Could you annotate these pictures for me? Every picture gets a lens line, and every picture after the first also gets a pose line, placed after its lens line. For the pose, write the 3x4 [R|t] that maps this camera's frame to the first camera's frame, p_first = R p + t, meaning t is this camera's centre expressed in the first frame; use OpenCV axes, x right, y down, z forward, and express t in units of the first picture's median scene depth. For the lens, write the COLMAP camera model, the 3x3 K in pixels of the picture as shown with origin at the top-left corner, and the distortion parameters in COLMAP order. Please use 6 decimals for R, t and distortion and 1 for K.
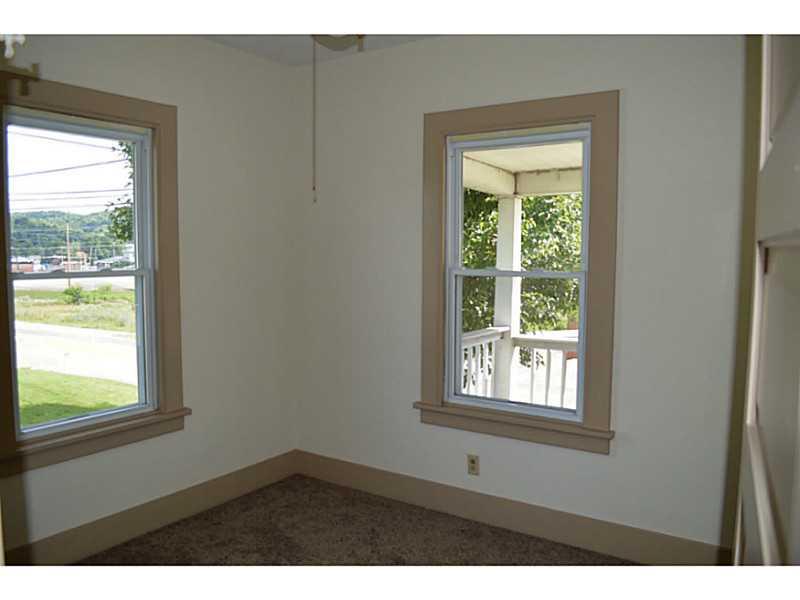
lens RADIAL K [[526.8, 0, 400.0], [0, 526.8, 300.0], [0, 0, 1]] dist [-0.028304, -0.000414]
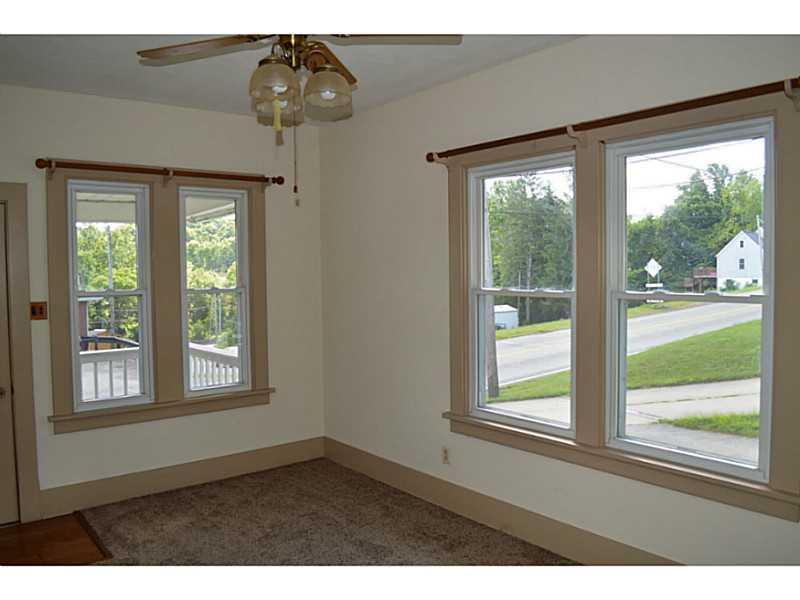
lens RADIAL K [[636.1, 0, 400.0], [0, 636.1, 300.0], [0, 0, 1]] dist [-0.079128, -0.001819]
pose [[0.922746, 0.009679, -0.385287, 0.442129], [-0.028061, 0.998719, -0.042115, 0.023742], [0.384386, 0.049673, 0.921835, -0.245574]]
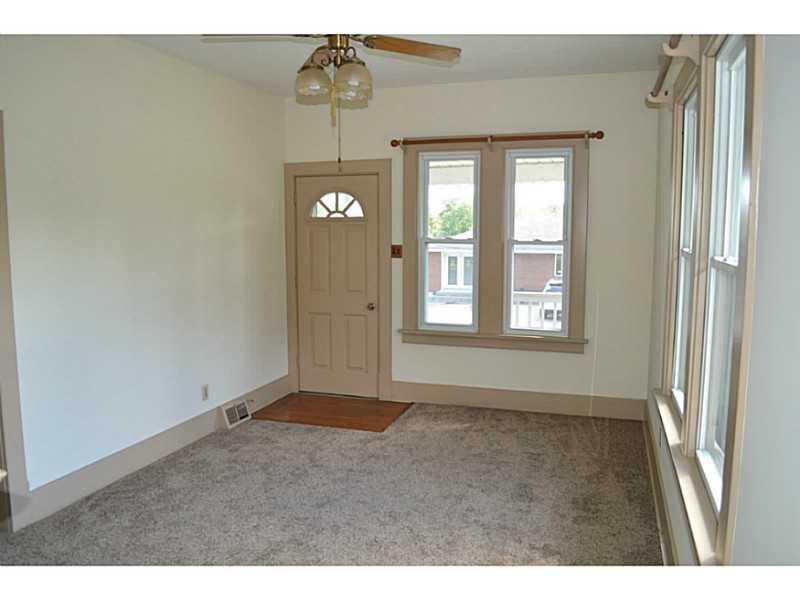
lens RADIAL K [[636.1, 0, 400.0], [0, 636.1, 300.0], [0, 0, 1]] dist [-0.079128, -0.001819]
pose [[0.182991, 0.114791, -0.976390, 1.027075], [-0.098162, 0.990330, 0.098033, -0.026543], [0.978202, 0.077906, 0.192490, 0.304811]]
